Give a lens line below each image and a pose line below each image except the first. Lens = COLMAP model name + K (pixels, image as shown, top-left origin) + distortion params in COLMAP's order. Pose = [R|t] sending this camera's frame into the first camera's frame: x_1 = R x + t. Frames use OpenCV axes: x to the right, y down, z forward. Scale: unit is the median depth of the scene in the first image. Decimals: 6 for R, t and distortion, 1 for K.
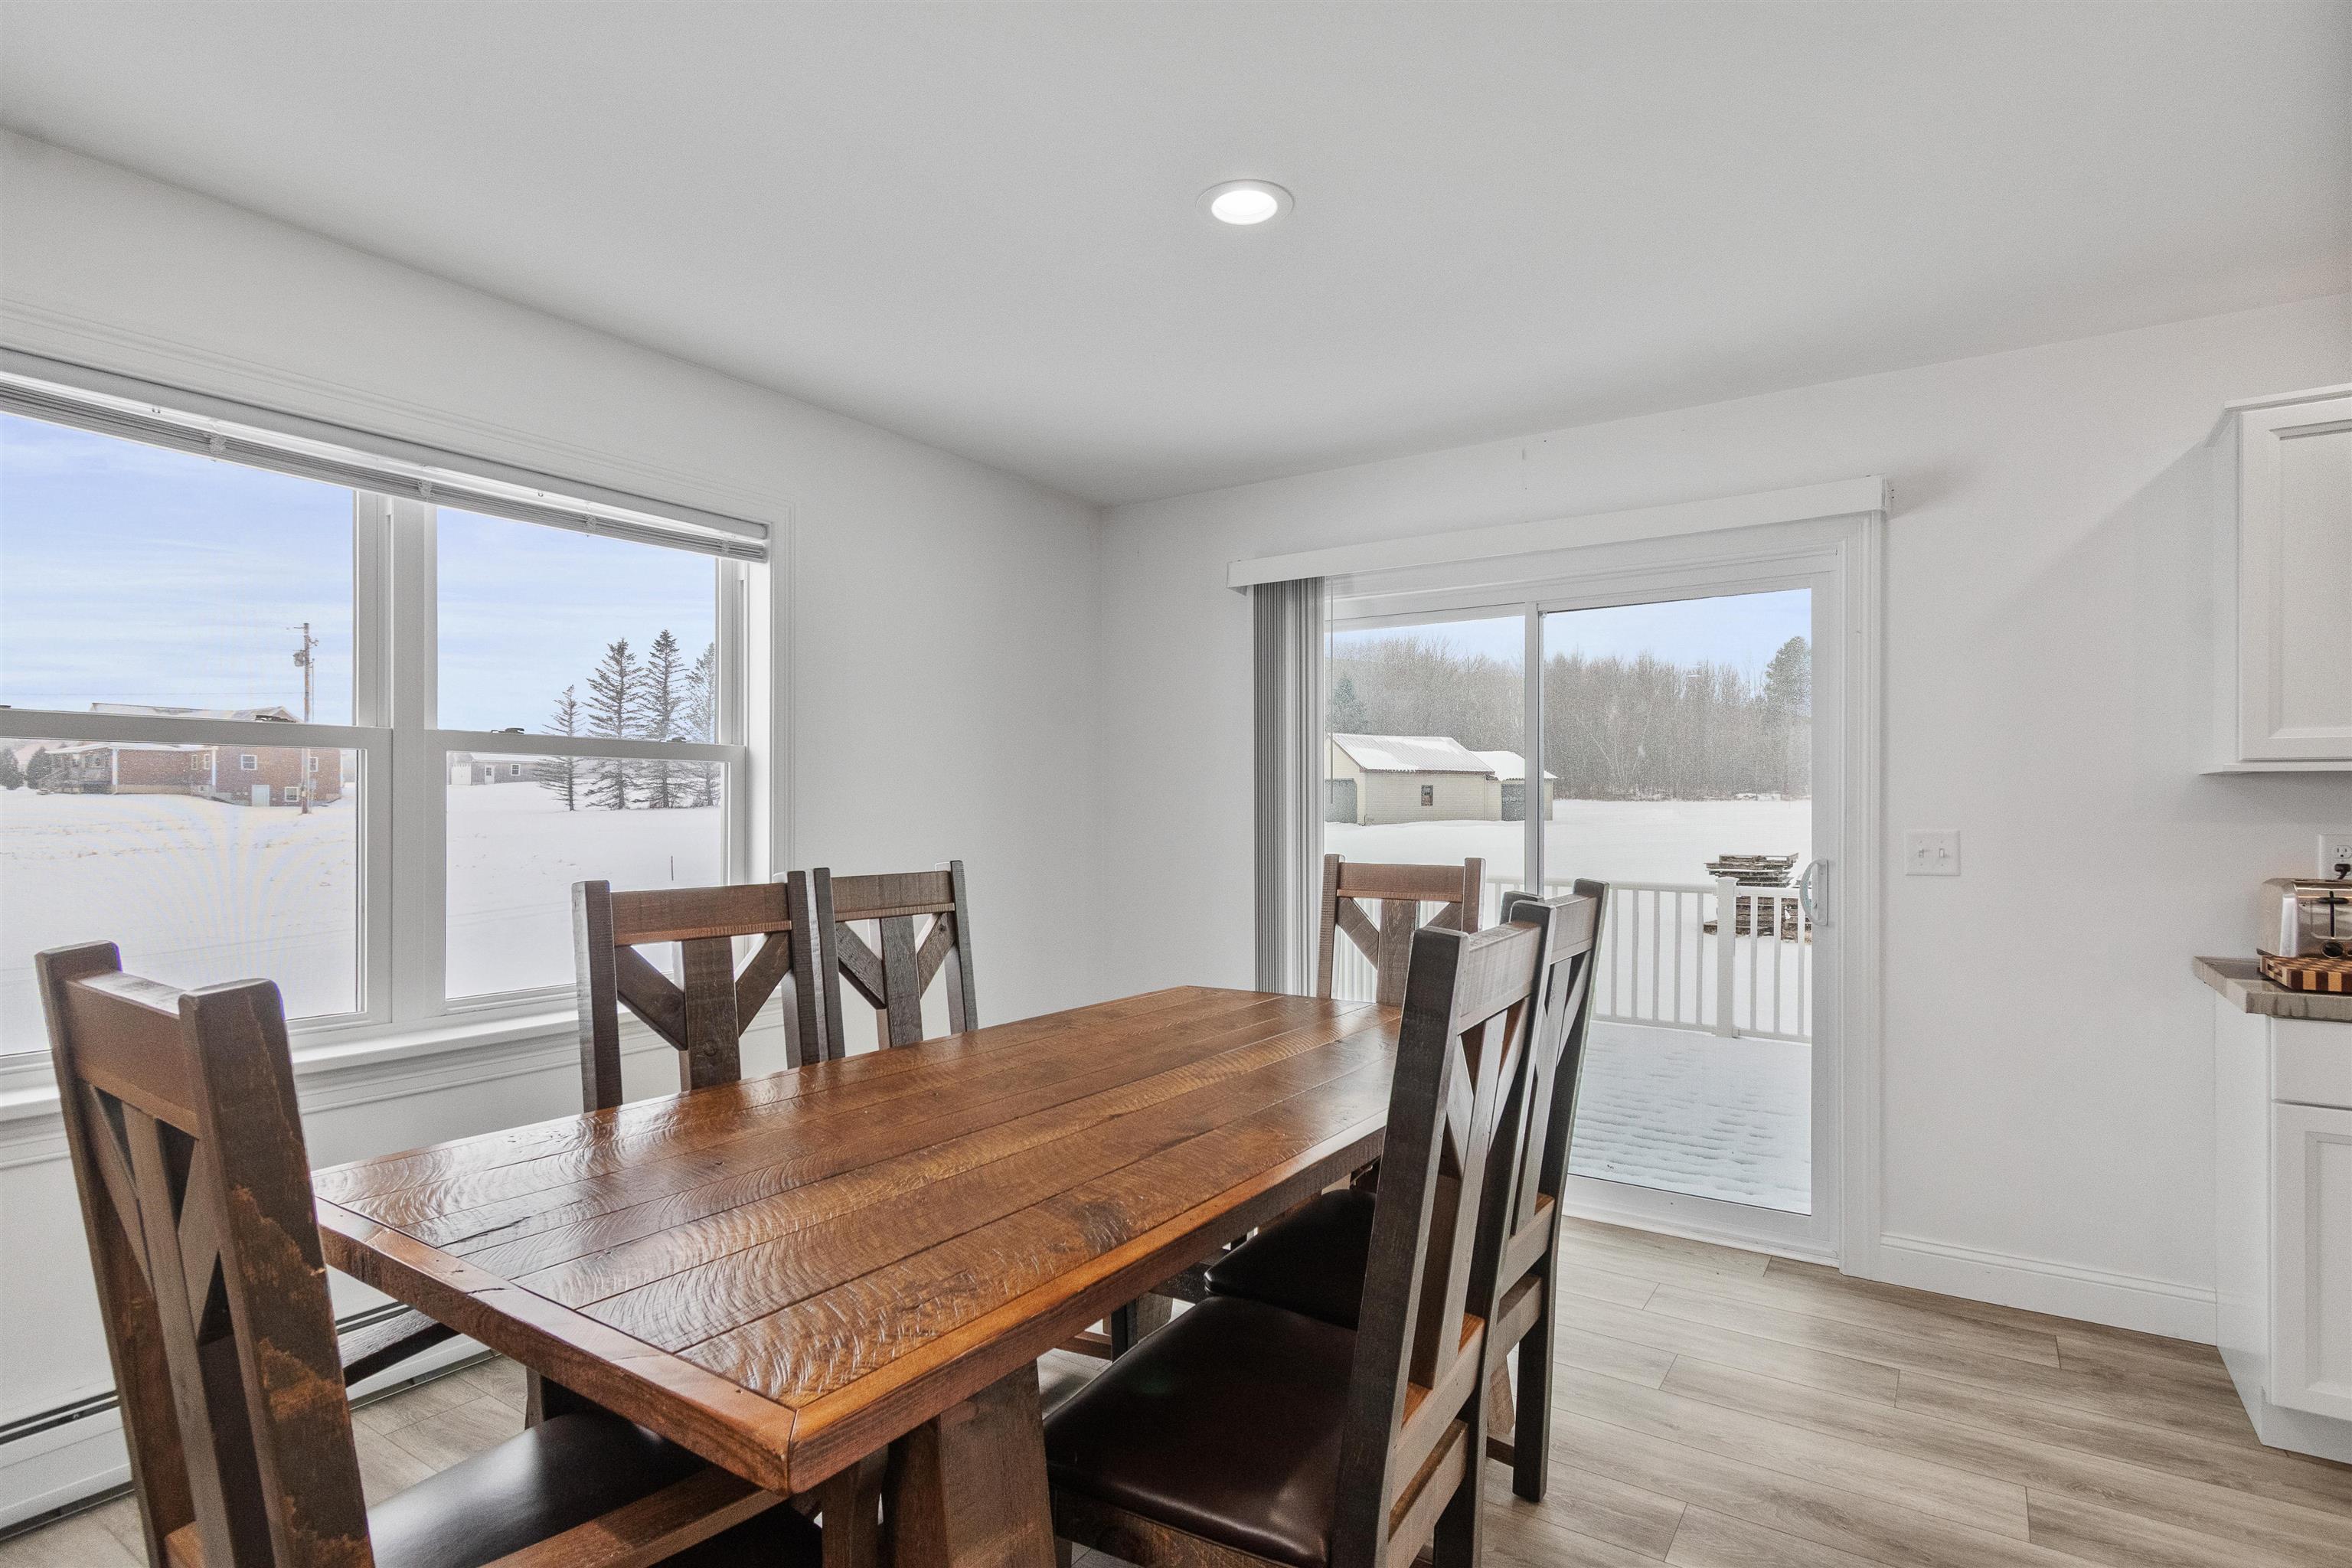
lens RADIAL K [[1179.2, 0, 1186.0], [0, 1179.2, 805.2], [0, 0, 1]] dist [-0.001928, -0.000554]
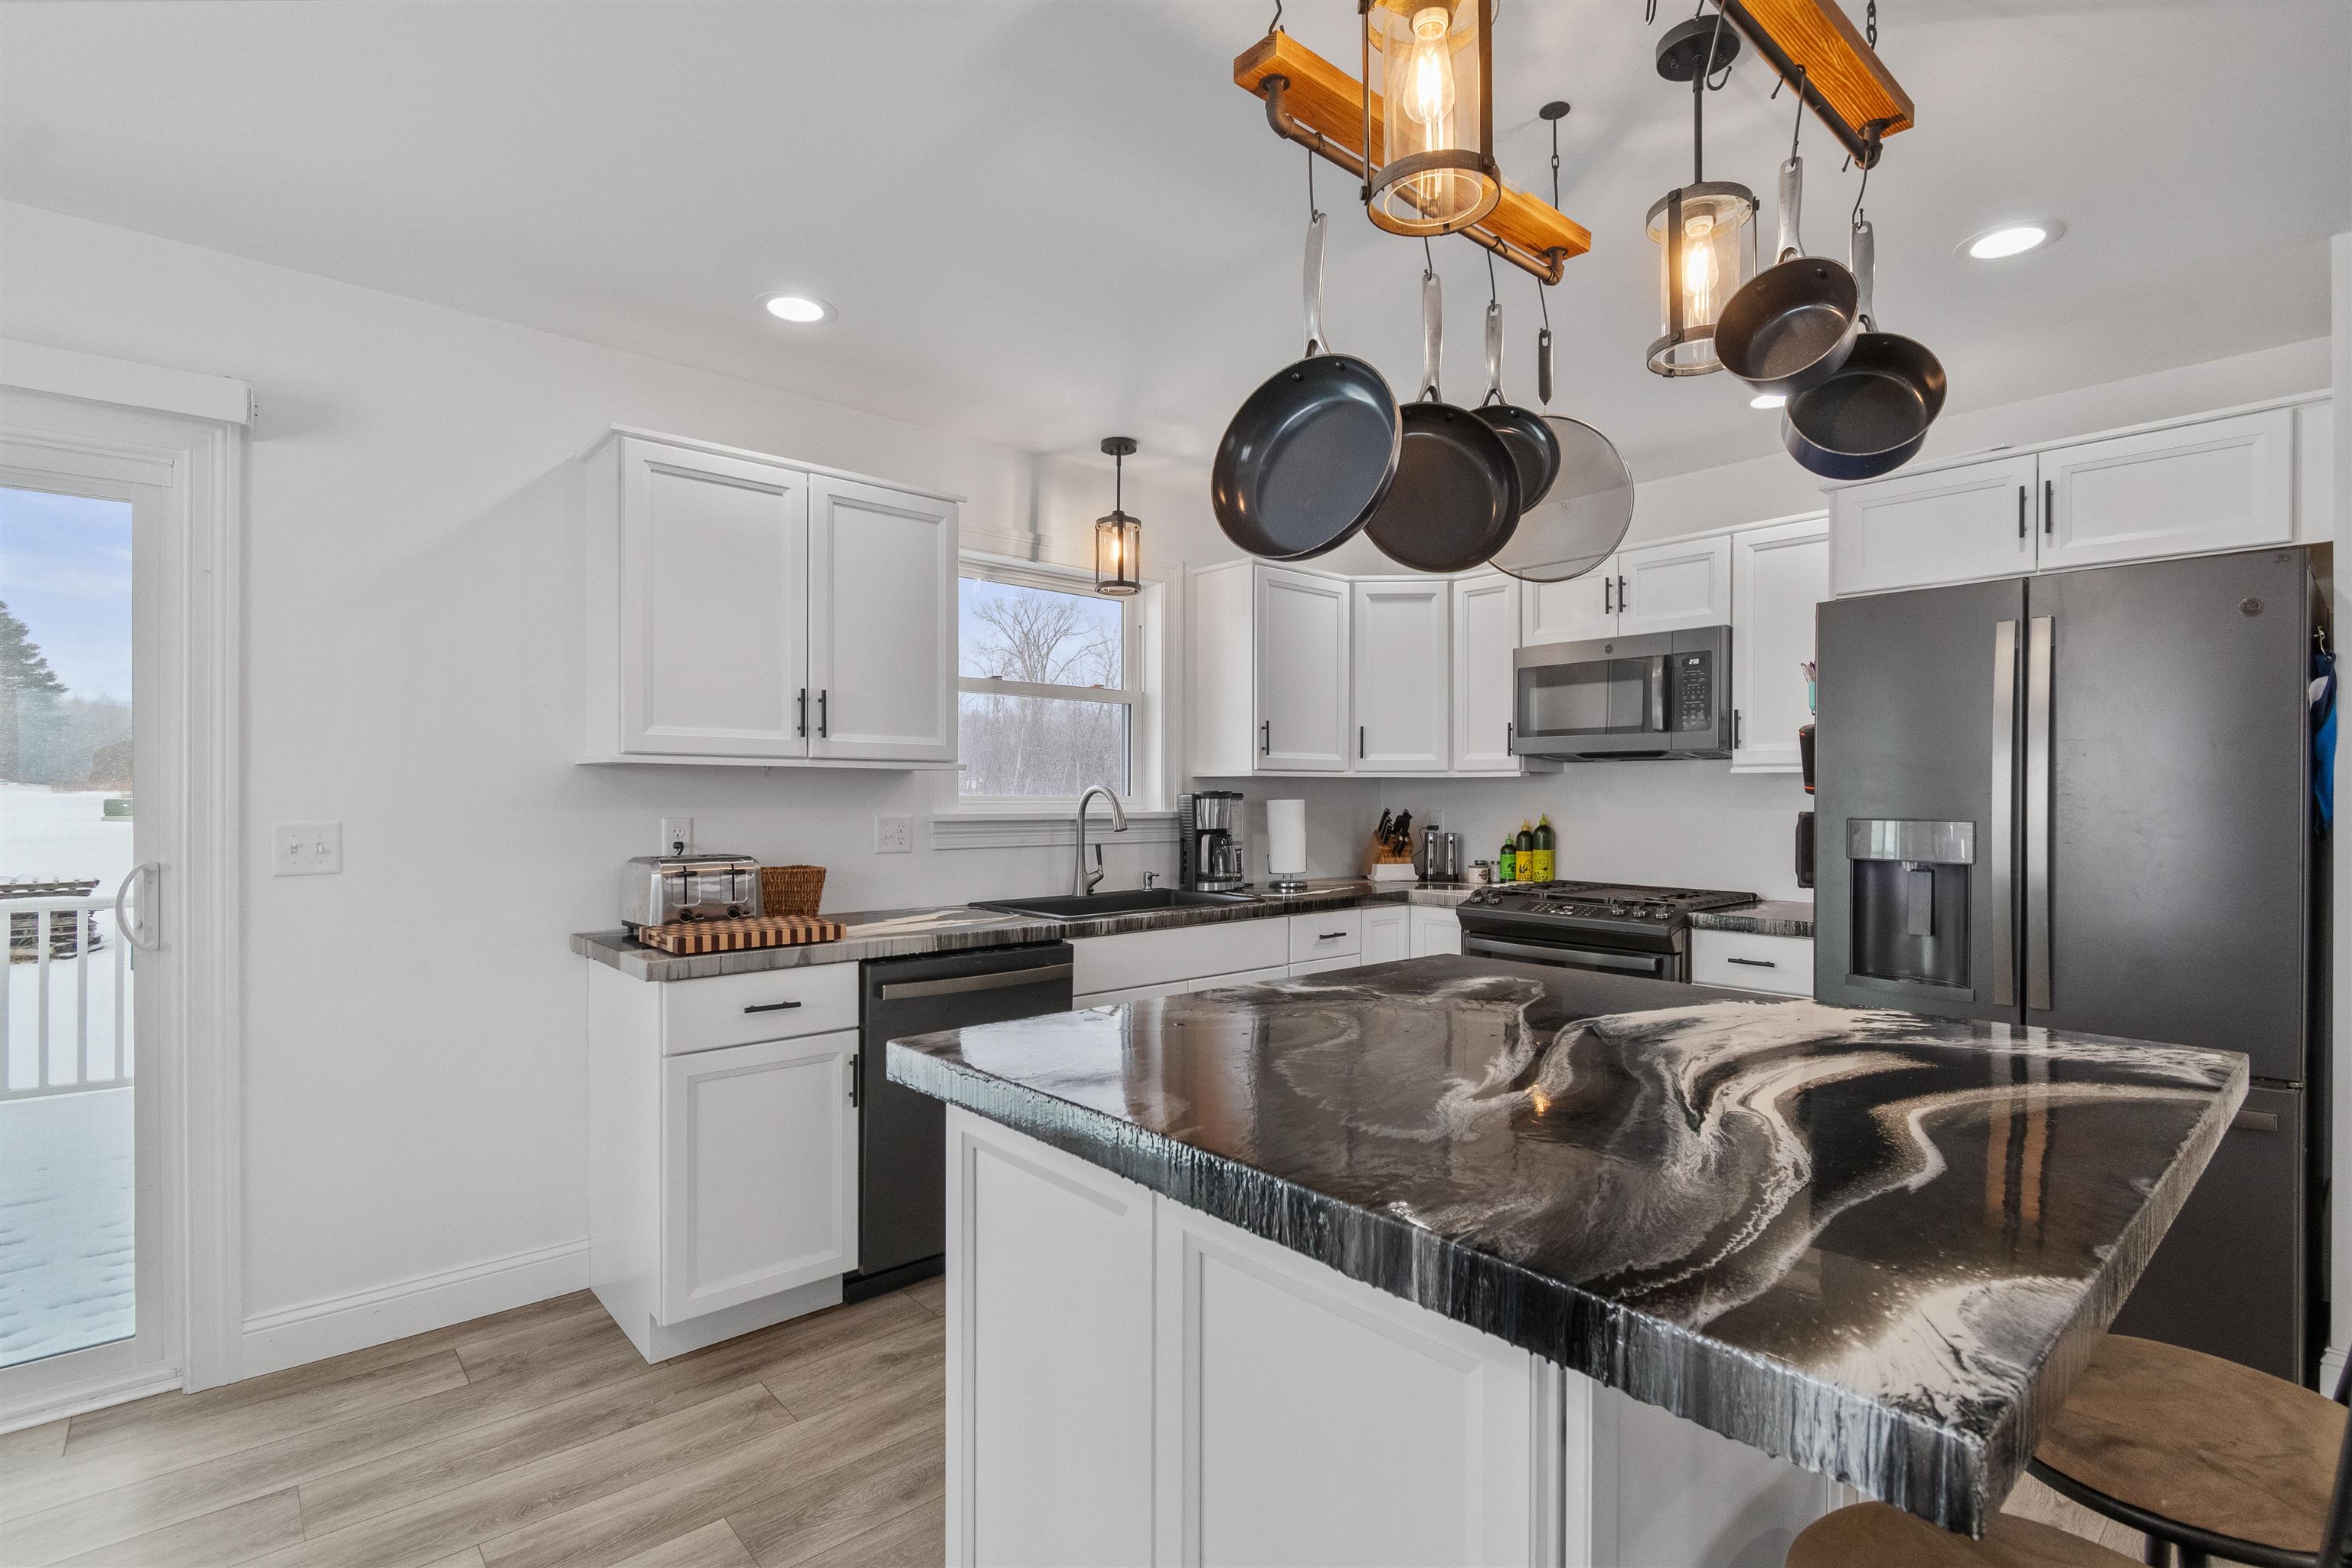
lens RADIAL K [[1103.2, 0, 1184.1], [0, 1103.2, 797.0], [0, 0, 1]] dist [0.004586, -0.006727]
pose [[0.253540, -0.002080, 0.967323, 0.025898], [-0.002242, 0.999994, 0.002738, -0.000083], [-0.967322, -0.002863, 0.253534, 0.208055]]
